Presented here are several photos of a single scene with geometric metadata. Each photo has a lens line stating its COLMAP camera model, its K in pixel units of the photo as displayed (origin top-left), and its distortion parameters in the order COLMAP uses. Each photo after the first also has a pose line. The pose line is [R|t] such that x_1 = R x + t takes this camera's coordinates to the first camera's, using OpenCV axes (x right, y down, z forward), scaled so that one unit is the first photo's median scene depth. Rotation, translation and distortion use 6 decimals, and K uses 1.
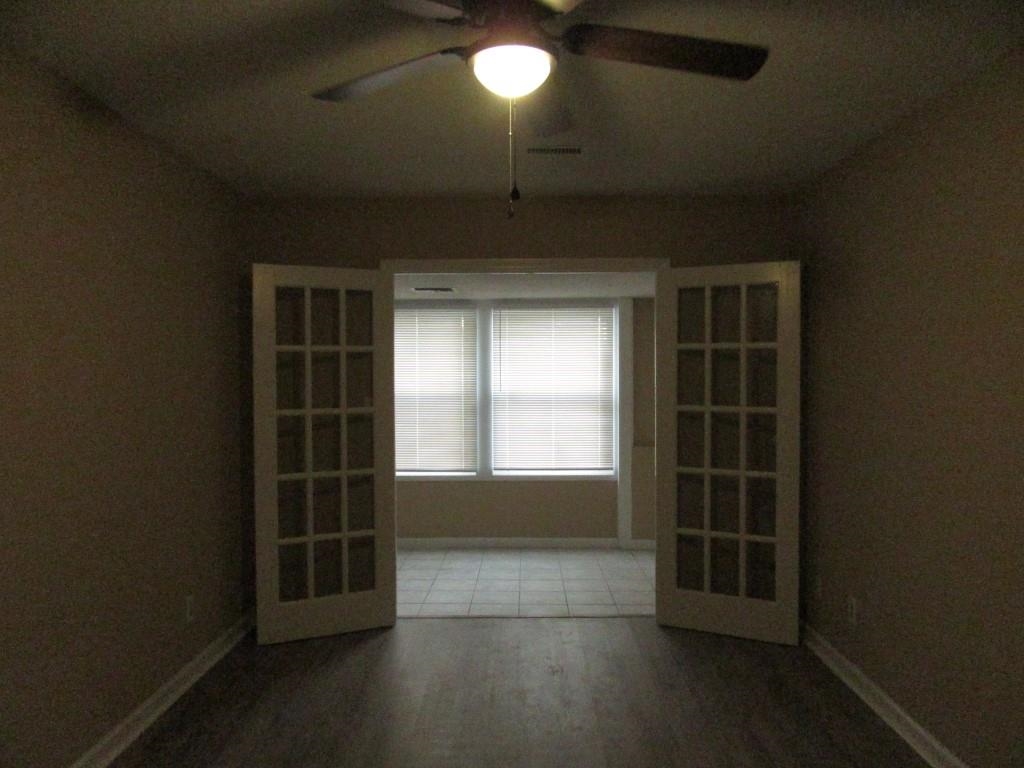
lens RADIAL K [[758.8, 0, 511.9], [0, 758.8, 383.6], [0, 0, 1]] dist [0.002558, -0.010268]
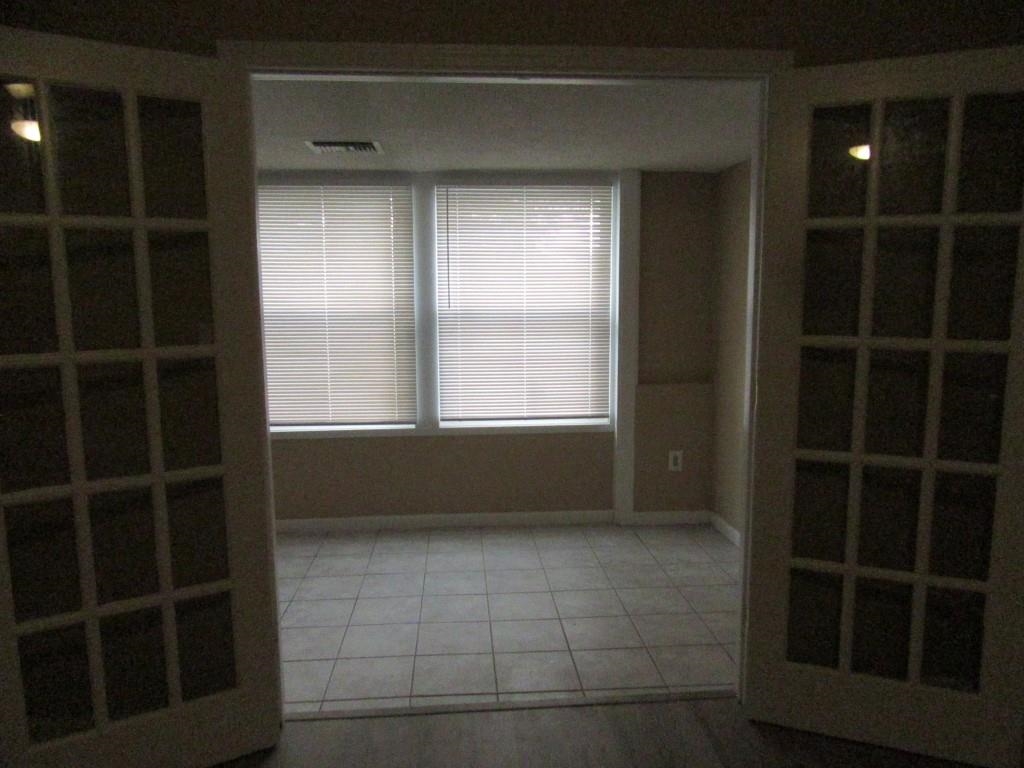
lens RADIAL K [[758.8, 0, 510.8], [0, 758.8, 387.6], [0, 0, 1]] dist [0.002558, -0.010268]
pose [[0.996034, -0.013816, 0.087896, -0.021174], [0.003331, 0.992968, 0.118333, 0.000550], [-0.088913, -0.117571, 0.989076, 0.308369]]
